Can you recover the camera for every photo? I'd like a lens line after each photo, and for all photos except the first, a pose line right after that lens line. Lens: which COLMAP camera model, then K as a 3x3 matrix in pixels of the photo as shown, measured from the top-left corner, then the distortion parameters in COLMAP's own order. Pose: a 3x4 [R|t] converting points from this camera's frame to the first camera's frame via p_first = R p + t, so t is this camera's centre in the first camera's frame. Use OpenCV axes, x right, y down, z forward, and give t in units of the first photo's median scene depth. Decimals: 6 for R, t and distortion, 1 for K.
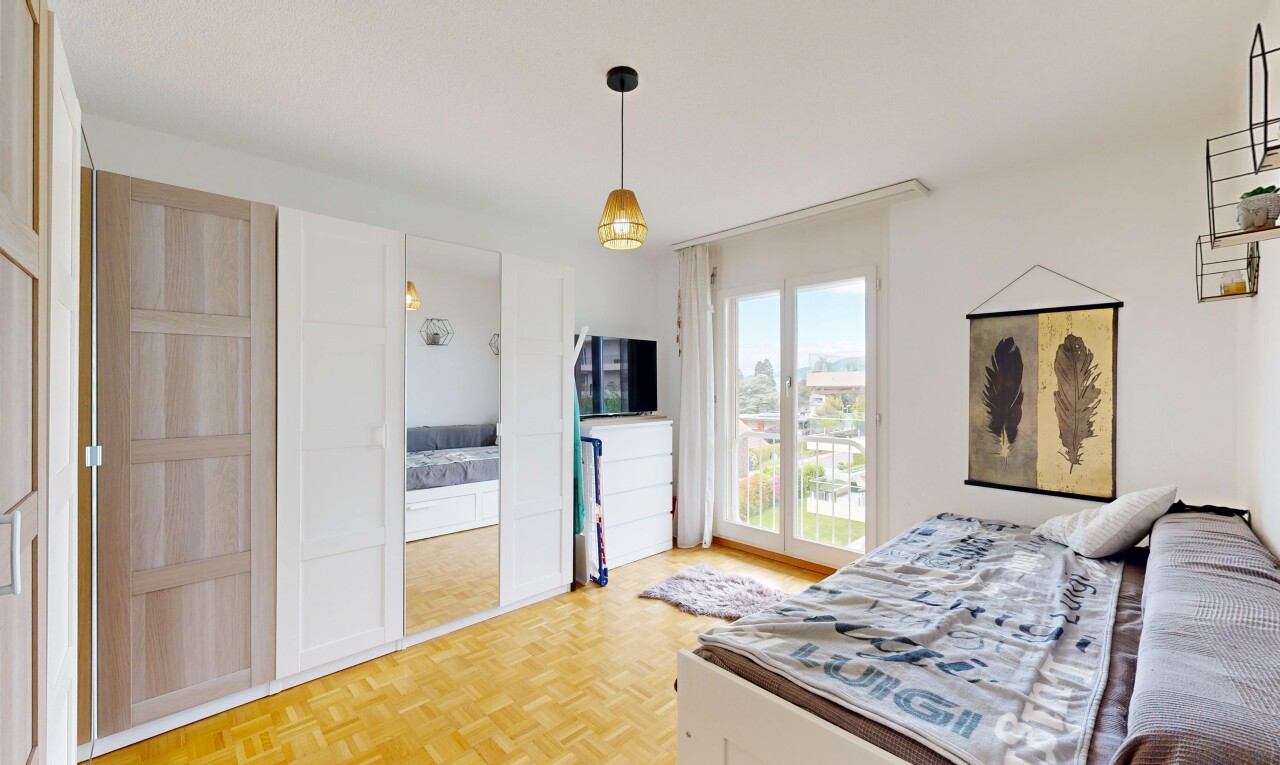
lens RADIAL K [[496.1, 0, 640.0], [0, 496.1, 382.5], [0, 0, 1]] dist [-0.001629, -0.000038]
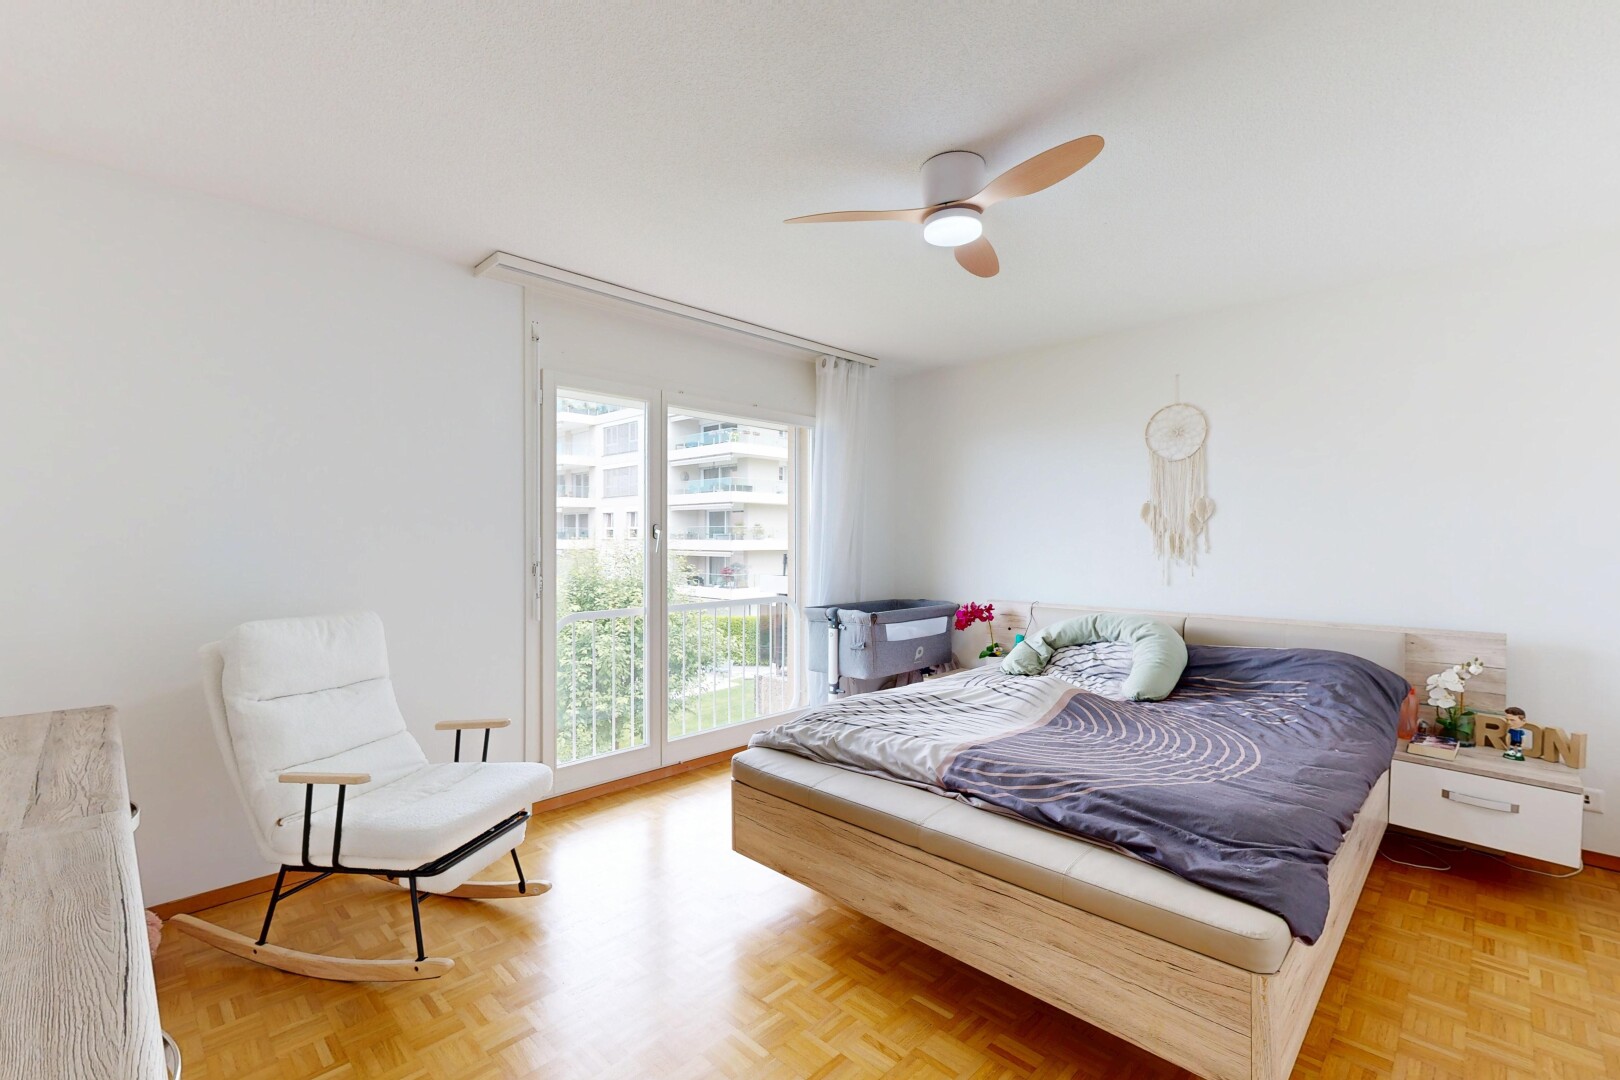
lens RADIAL K [[701.5, 0, 811.1], [0, 701.5, 542.9], [0, 0, 1]] dist [0.001839, 0.000235]
pose [[-0.026199, -0.007563, 0.999628, -1.856857], [-0.004030, 0.999964, 0.007460, 0.016094], [-0.999649, -0.003833, -0.026229, 2.000287]]
